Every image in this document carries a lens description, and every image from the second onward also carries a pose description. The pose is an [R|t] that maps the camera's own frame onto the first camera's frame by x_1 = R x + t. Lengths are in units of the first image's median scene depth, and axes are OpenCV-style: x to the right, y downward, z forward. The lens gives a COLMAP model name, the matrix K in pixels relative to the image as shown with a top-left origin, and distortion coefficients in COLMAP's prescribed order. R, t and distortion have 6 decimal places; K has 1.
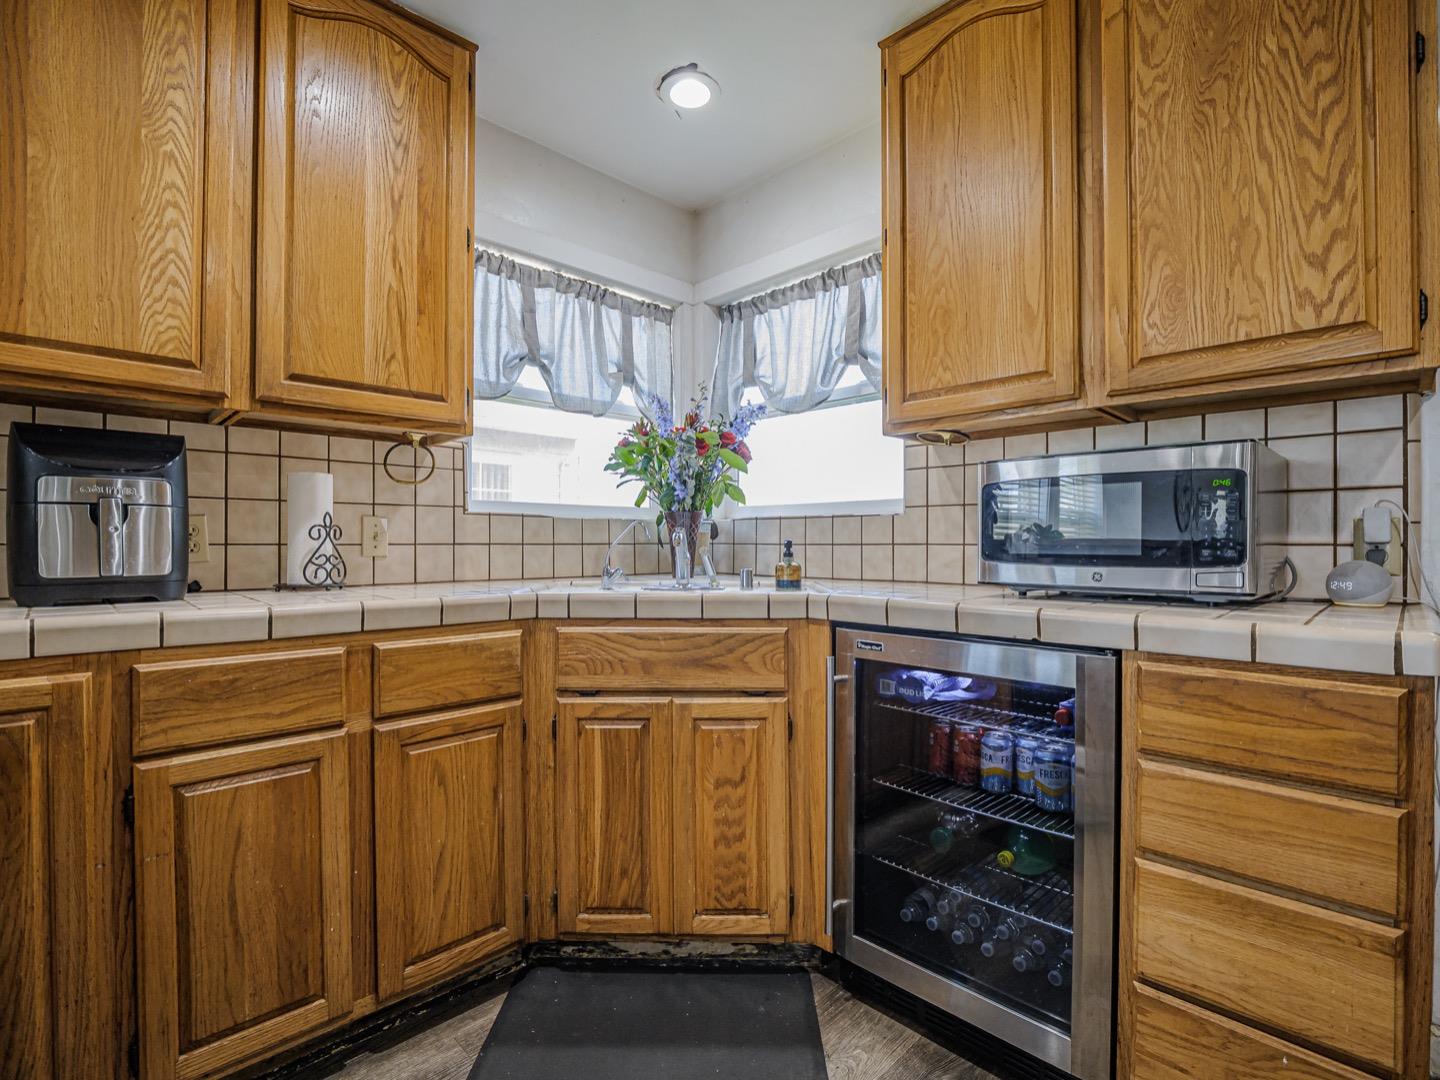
lens RADIAL K [[689.5, 0, 722.8], [0, 689.5, 546.2], [0, 0, 1]] dist [-0.015976, -0.001378]
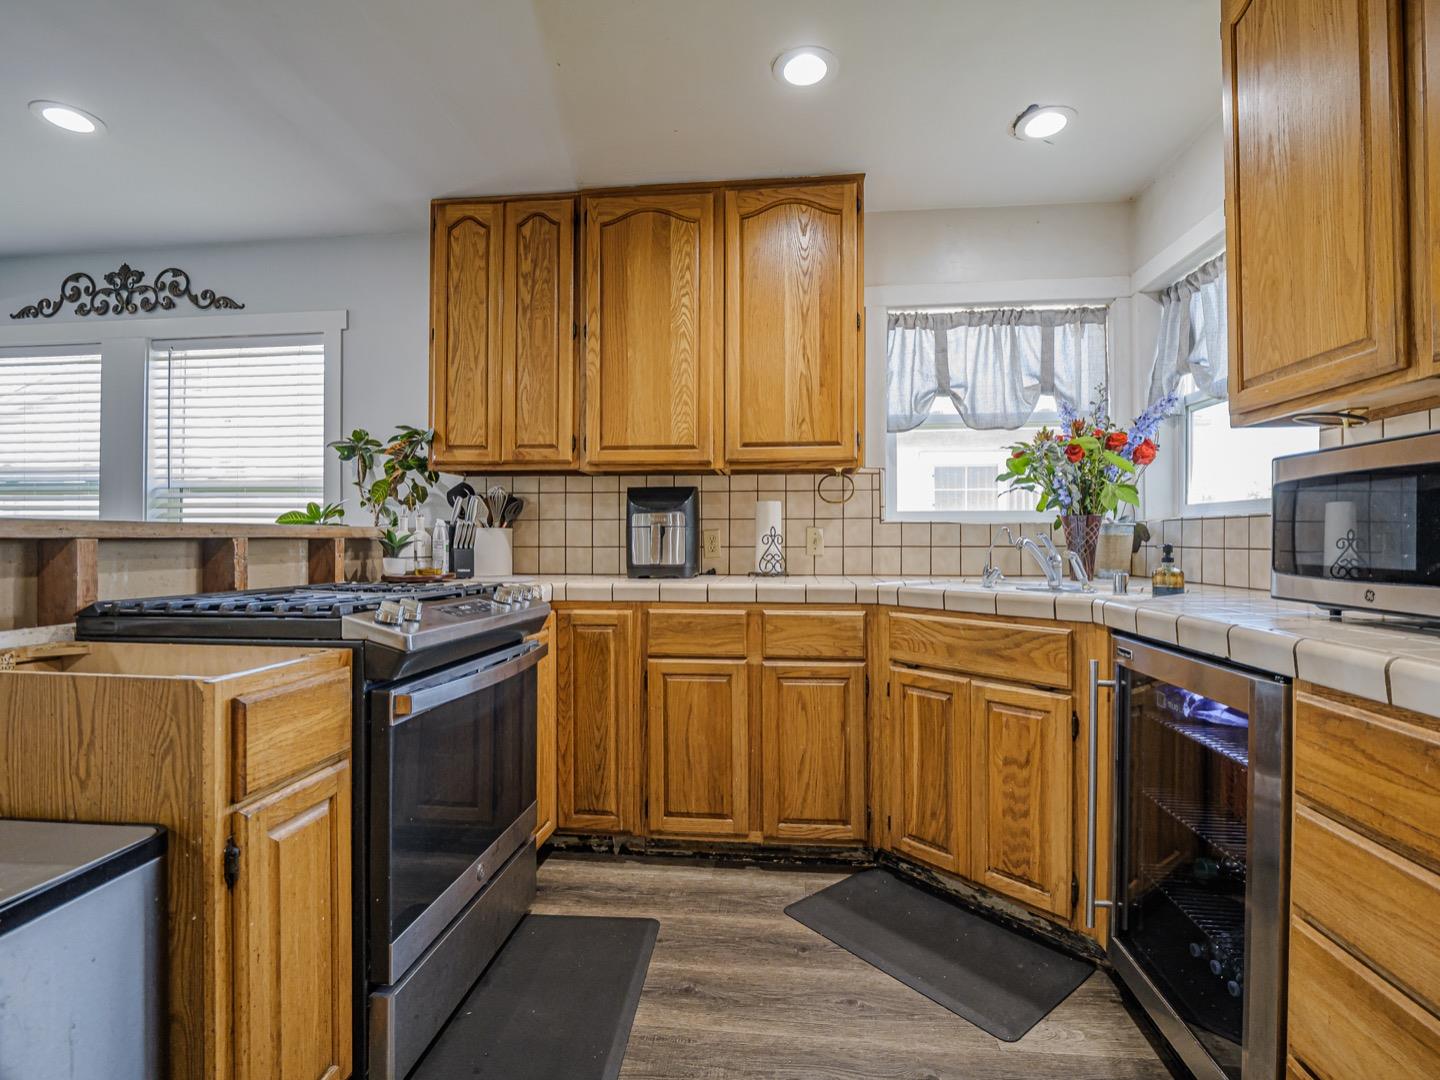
lens RADIAL K [[689.5, 0, 713.3], [0, 689.5, 541.1], [0, 0, 1]] dist [-0.015976, -0.001378]
pose [[0.632822, -0.000453, -0.774298, 0.563908], [-0.000132, 1.000000, -0.000693, -0.016309], [0.774298, 0.000541, 0.632821, -0.089203]]
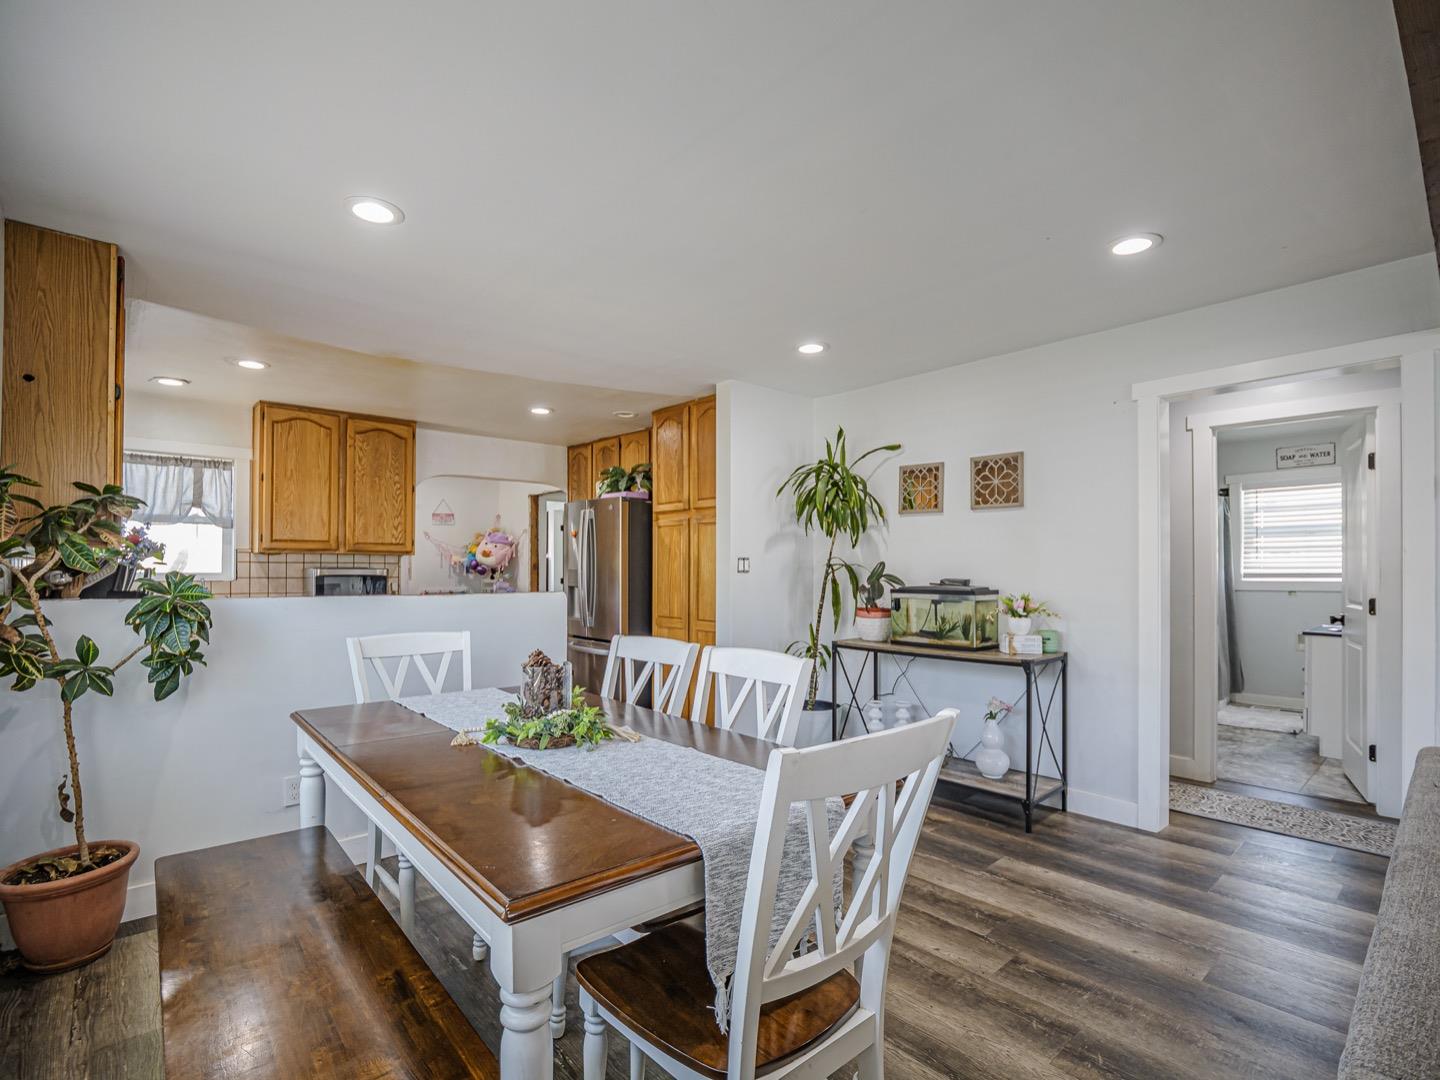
lens RADIAL K [[689.5, 0, 713.0], [0, 689.5, 561.9], [0, 0, 1]] dist [-0.015976, -0.001378]
pose [[0.076058, 0.009694, 0.997056, -2.511842], [-0.000838, 0.999953, -0.009658, -0.117436], [-0.997103, -0.000101, 0.076063, -1.026409]]
